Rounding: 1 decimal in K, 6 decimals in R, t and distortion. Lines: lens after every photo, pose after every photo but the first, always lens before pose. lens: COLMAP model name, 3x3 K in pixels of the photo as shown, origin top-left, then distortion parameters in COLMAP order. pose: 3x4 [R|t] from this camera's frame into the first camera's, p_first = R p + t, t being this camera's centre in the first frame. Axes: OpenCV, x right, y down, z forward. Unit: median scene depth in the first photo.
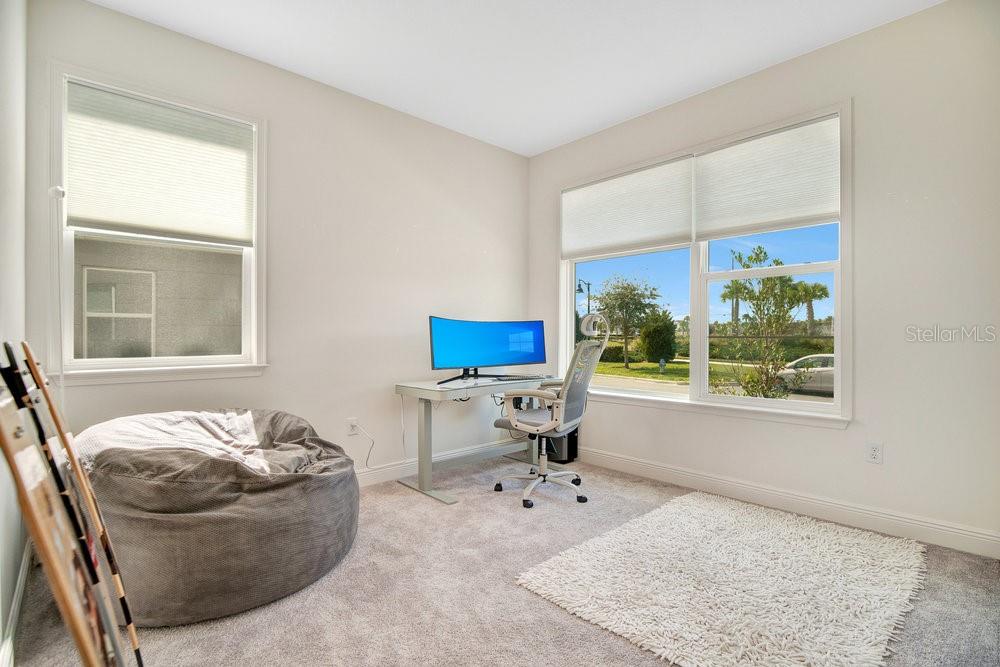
lens RADIAL K [[462.4, 0, 503.7], [0, 462.4, 333.1], [0, 0, 1]] dist [-0.007124, 0.000061]
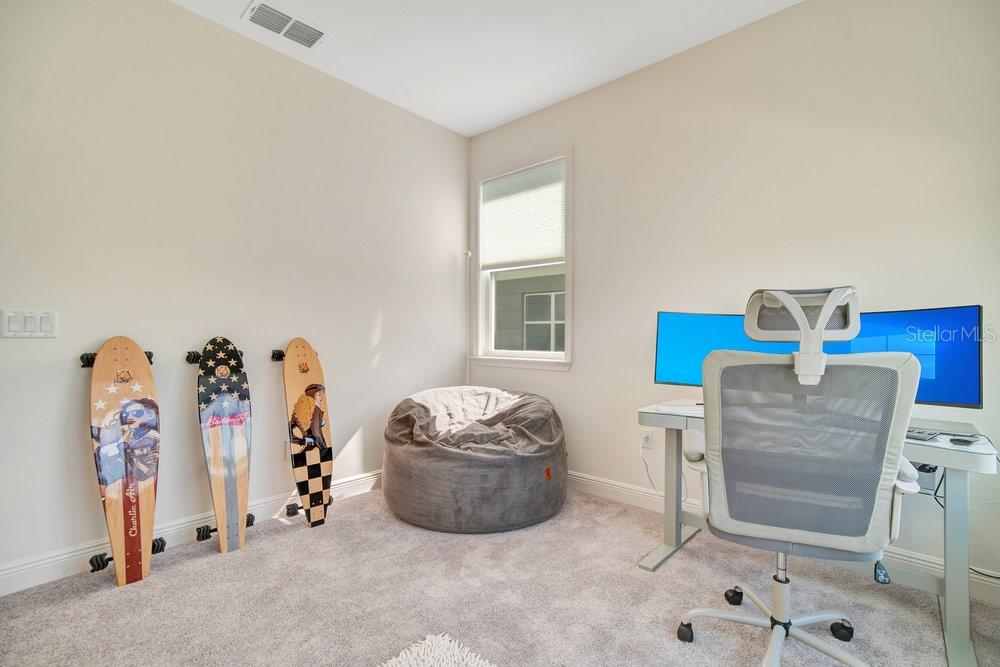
lens RADIAL K [[462.4, 0, 503.7], [0, 462.4, 333.1], [0, 0, 1]] dist [-0.007124, 0.000061]
pose [[0.117659, -0.000441, -0.993054, 0.628722], [-0.002387, 0.999997, -0.000727, -0.001895], [0.993051, 0.002456, 0.117658, 0.744741]]
